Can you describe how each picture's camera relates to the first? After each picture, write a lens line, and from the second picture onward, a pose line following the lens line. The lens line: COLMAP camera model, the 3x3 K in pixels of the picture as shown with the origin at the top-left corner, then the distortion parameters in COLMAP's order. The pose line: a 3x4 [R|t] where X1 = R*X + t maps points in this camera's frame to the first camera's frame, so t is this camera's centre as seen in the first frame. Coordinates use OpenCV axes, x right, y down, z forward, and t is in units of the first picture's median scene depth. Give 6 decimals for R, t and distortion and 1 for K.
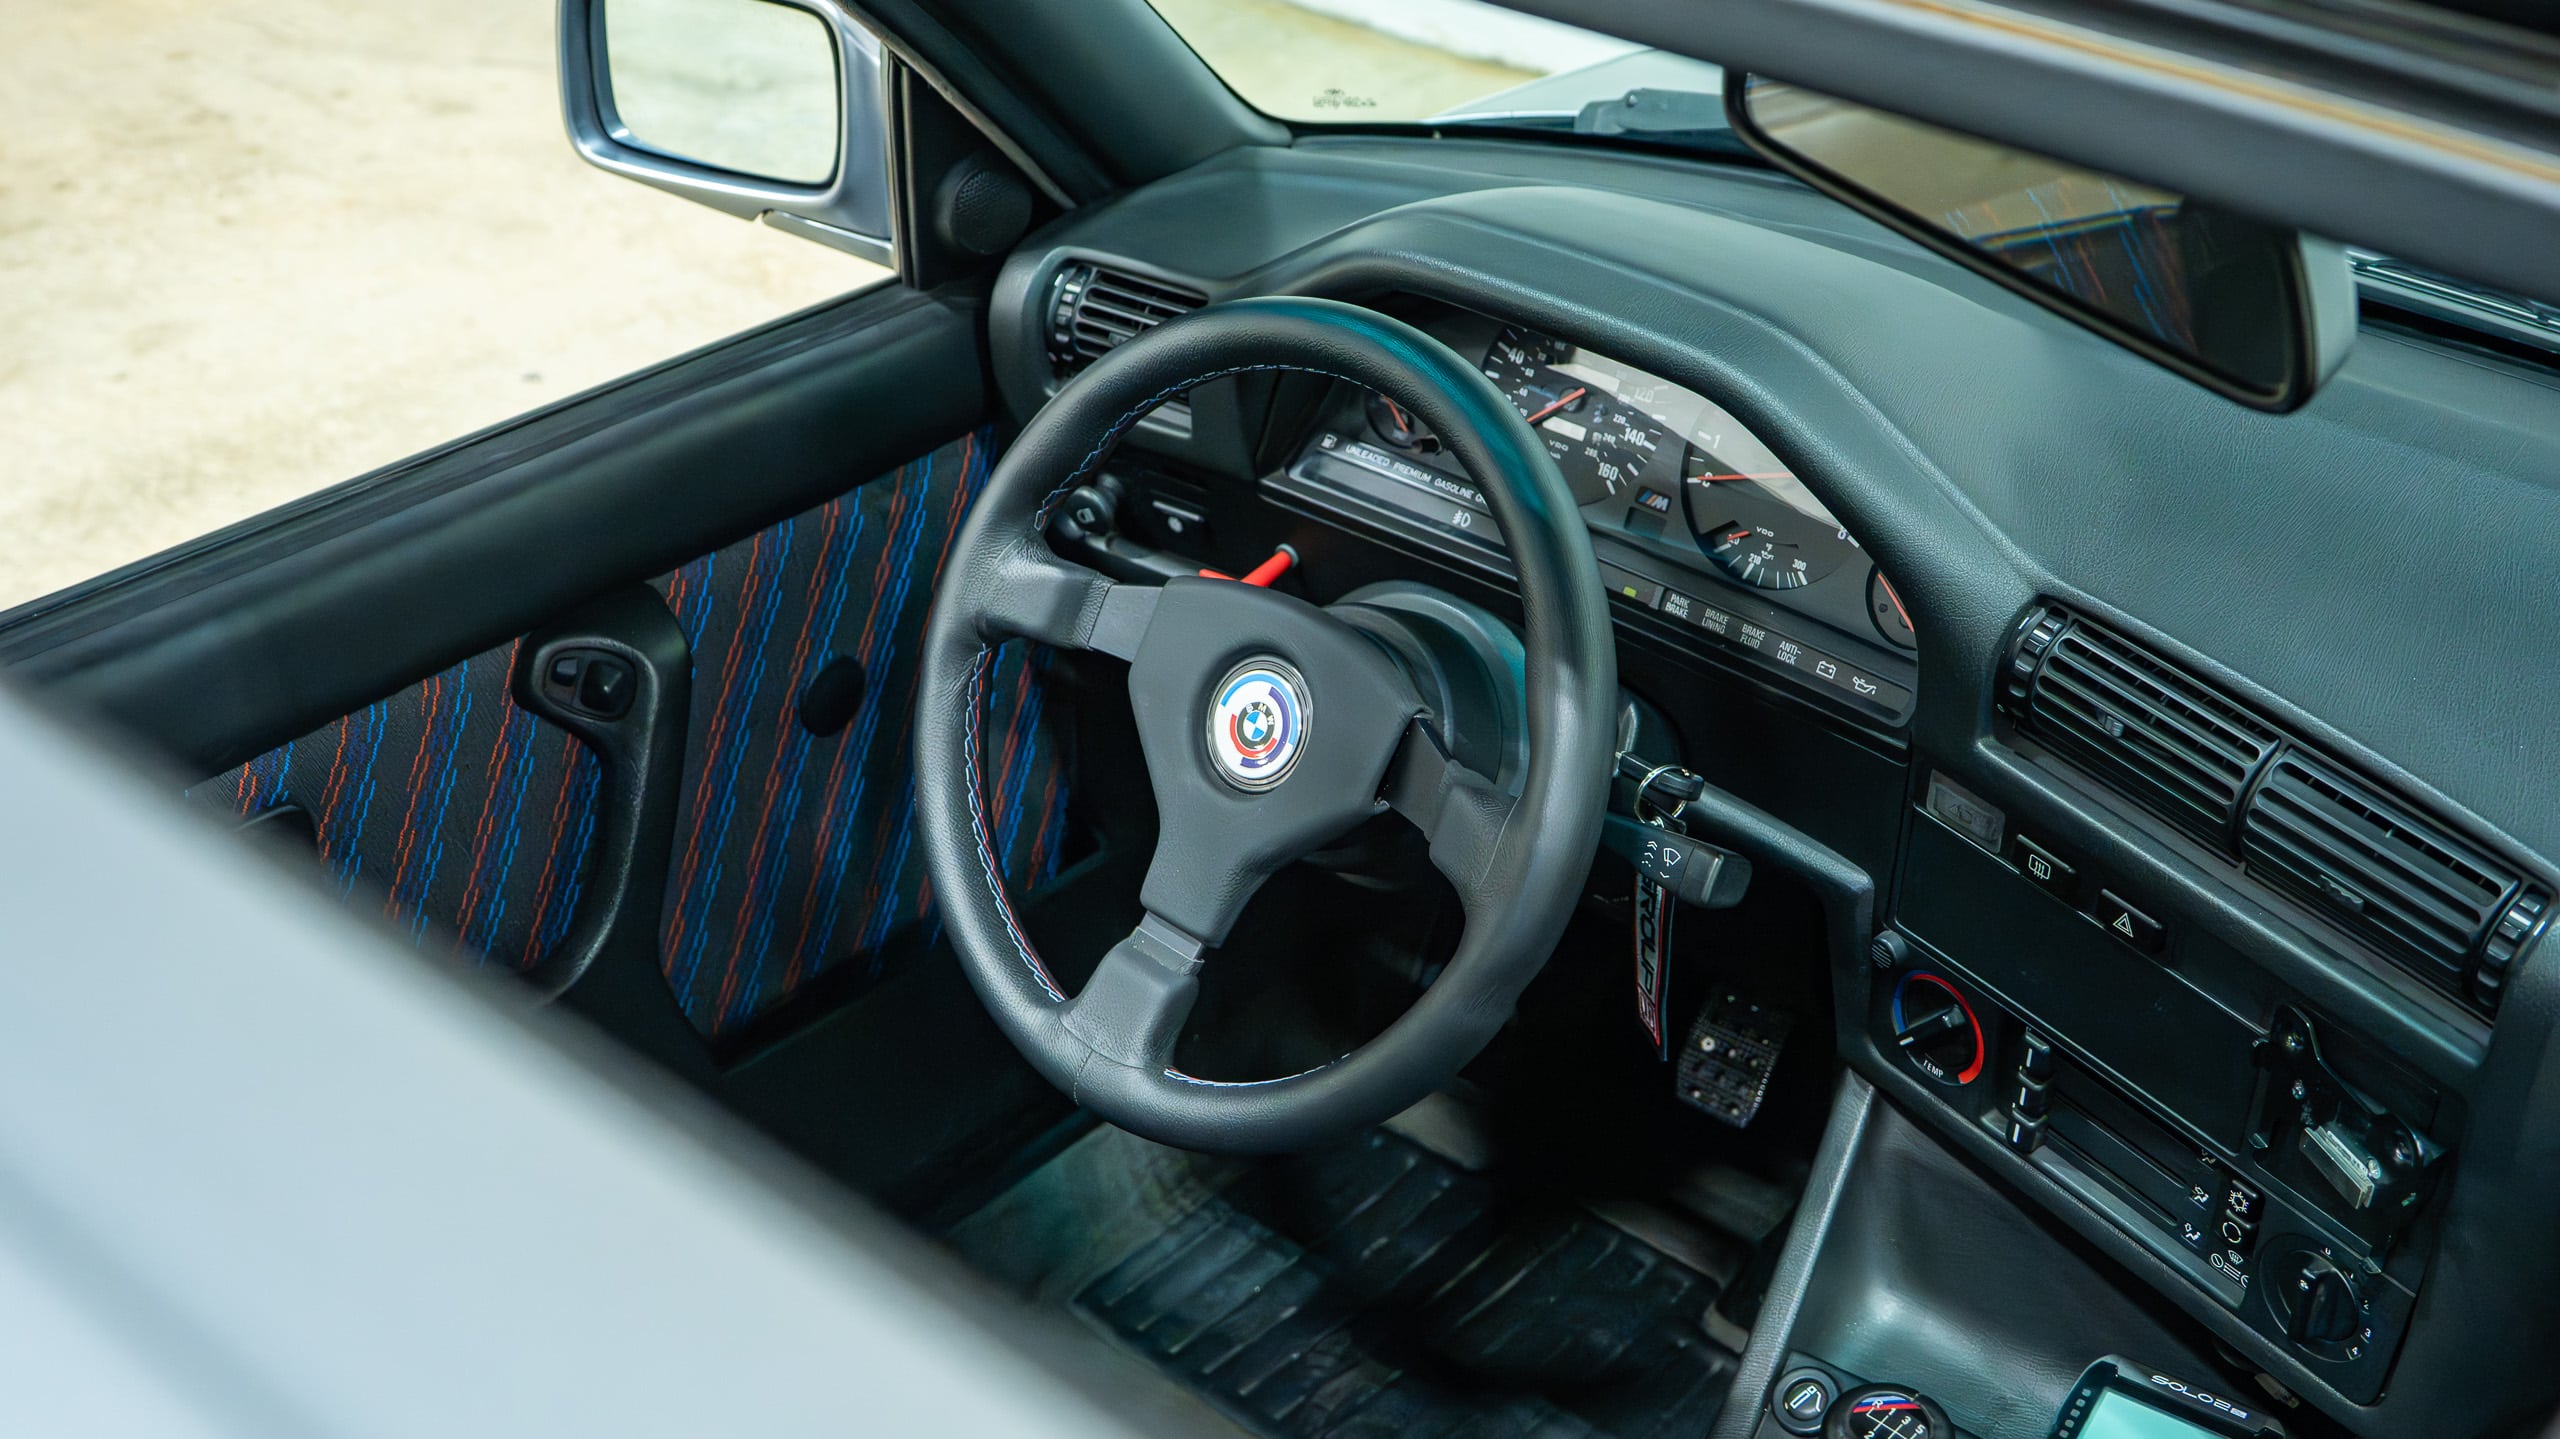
lens RADIAL K [[3181.0, 0, 1280.0], [0, 3181.0, 719.5], [0, 0, 1]] dist [-0.100850, 0.086764]
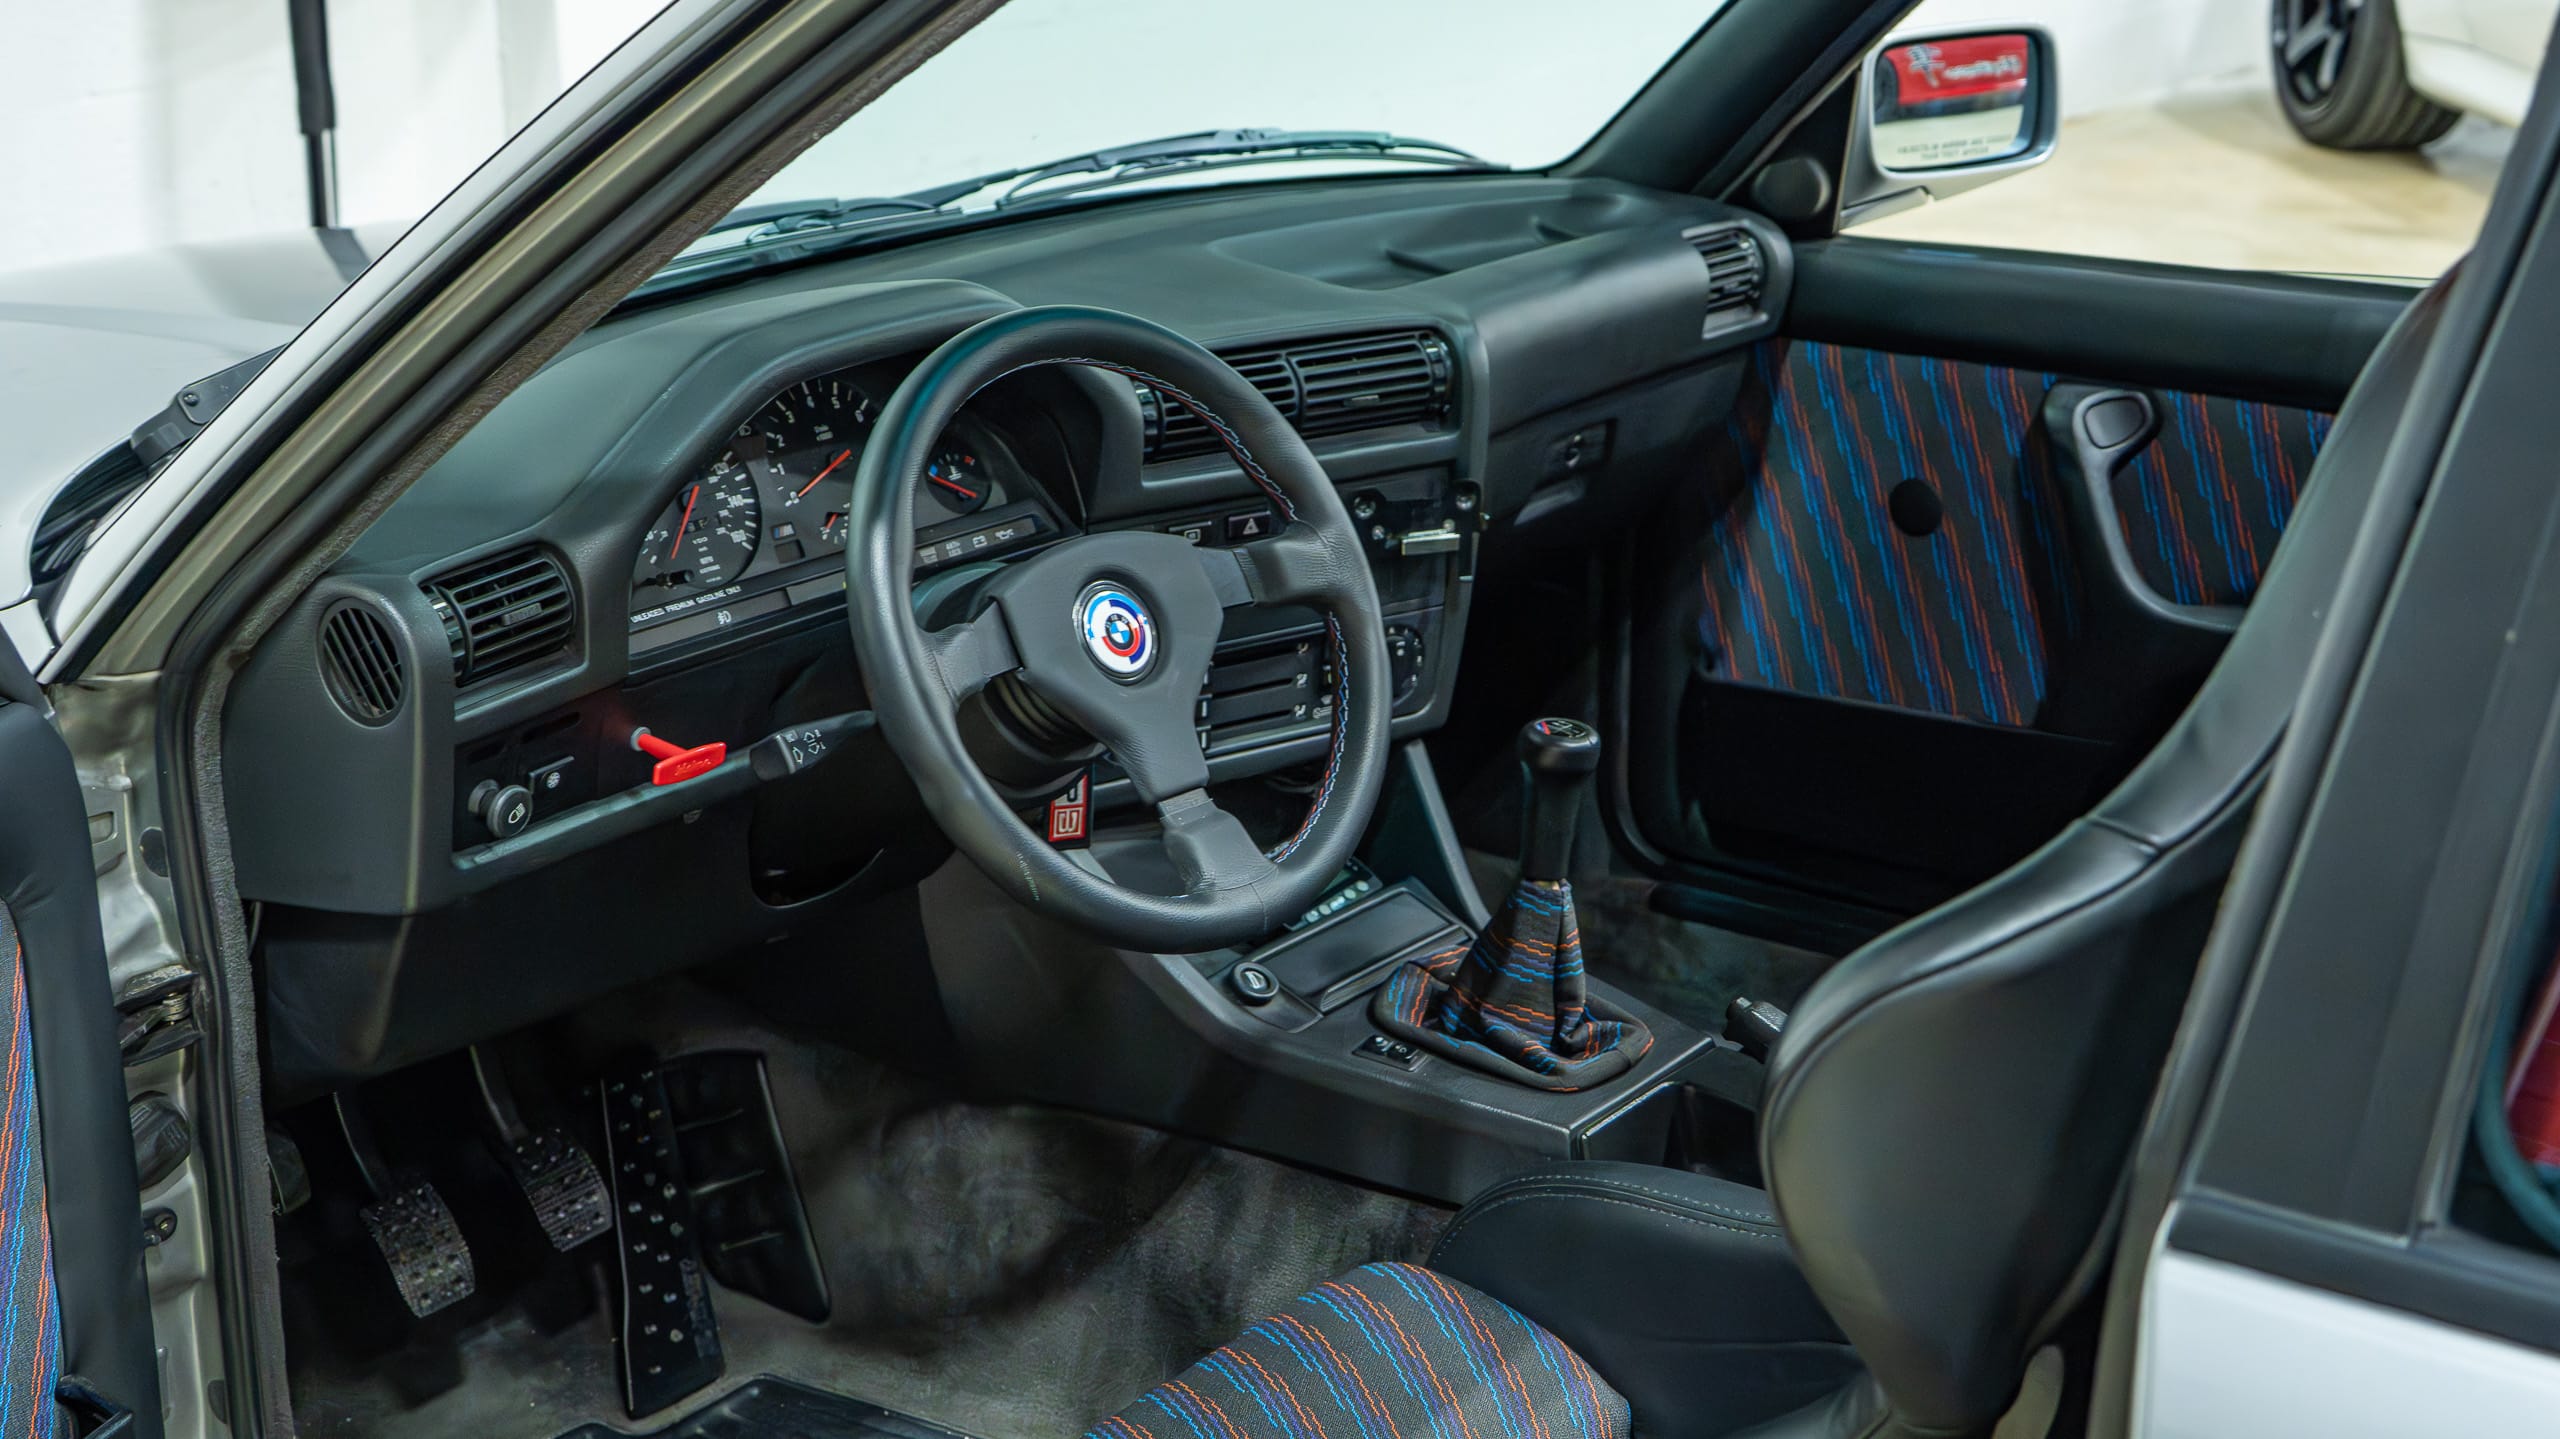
lens RADIAL K [[3750.3, 0, 1280.0], [0, 3750.3, 719.5], [0, 0, 1]] dist [0.005569, 0.003211]
pose [[-0.040692, -0.324370, 0.945055, -1.364255], [0.520701, 0.800366, 0.297129, -0.362434], [-0.852769, 0.504181, 0.136331, 0.711395]]
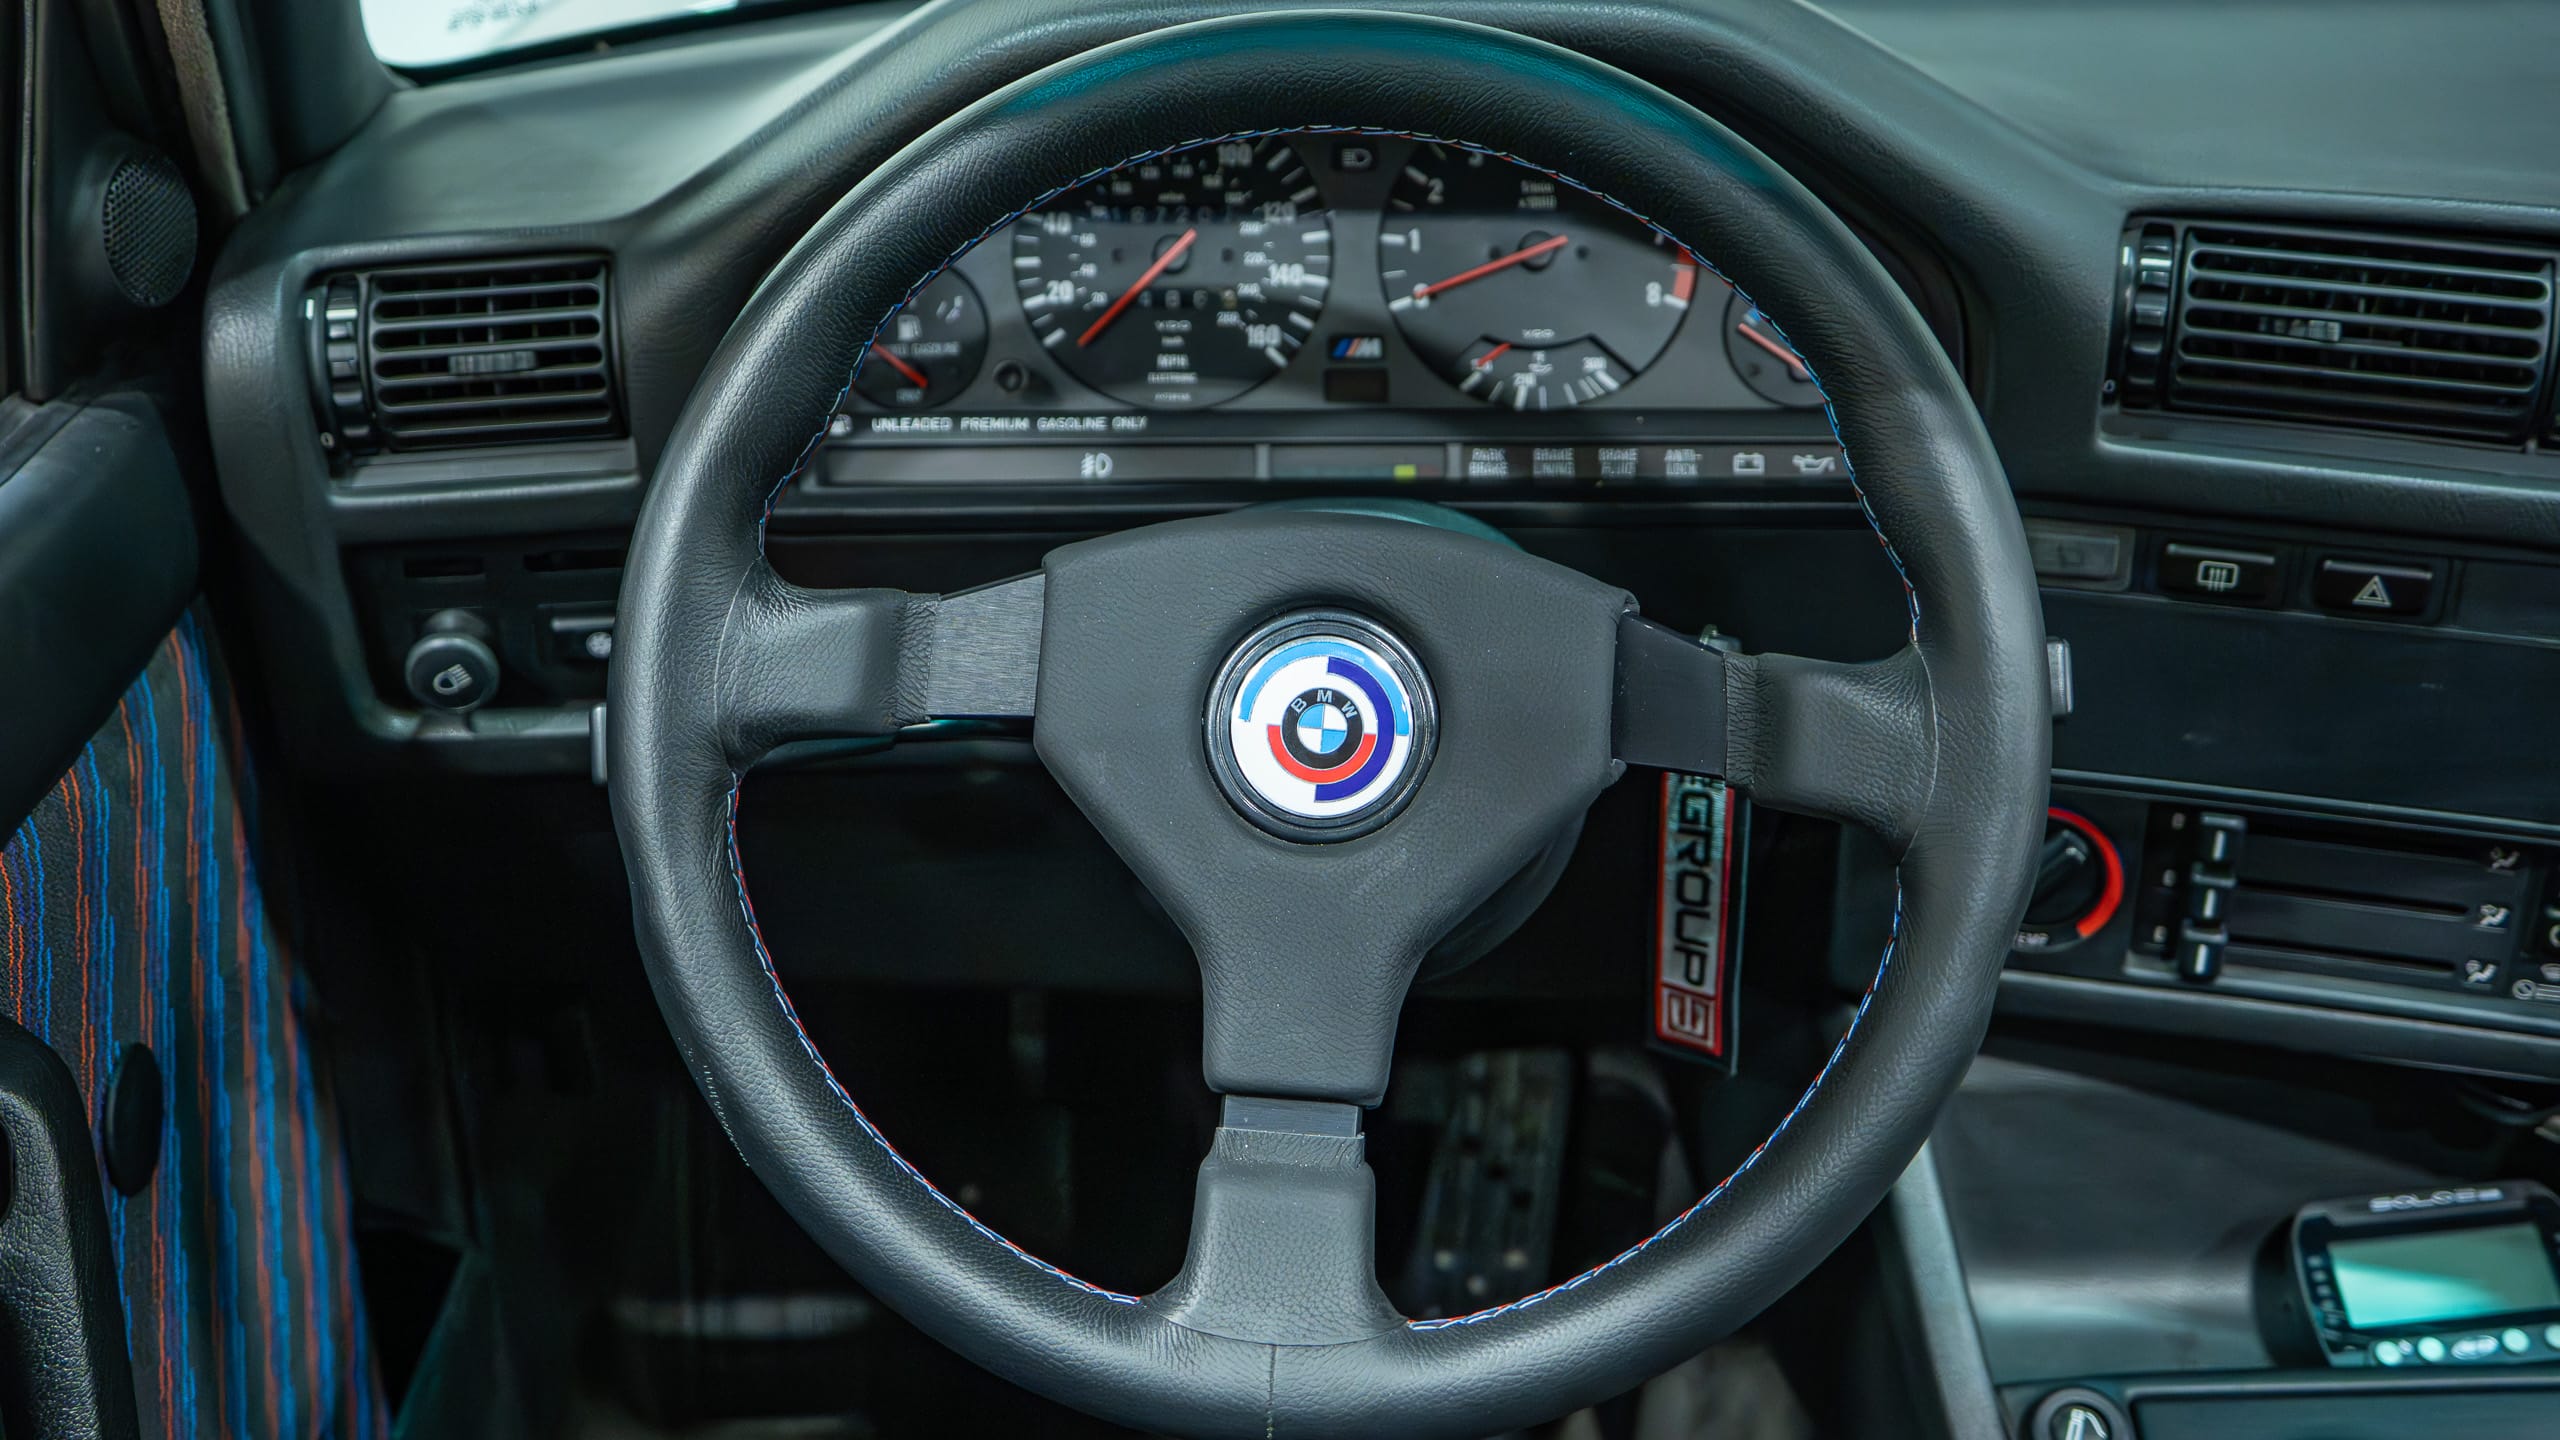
lens RADIAL K [[3235.5, 0, 1280.0], [0, 3235.5, 720.0], [0, 0, 1]] dist [-0.051219, 0.035245]
pose [[0.759949, -0.301769, 0.575685, -0.344277], [0.357815, 0.933637, 0.017060, -0.012028], [-0.542629, 0.193024, 0.817494, 0.473121]]
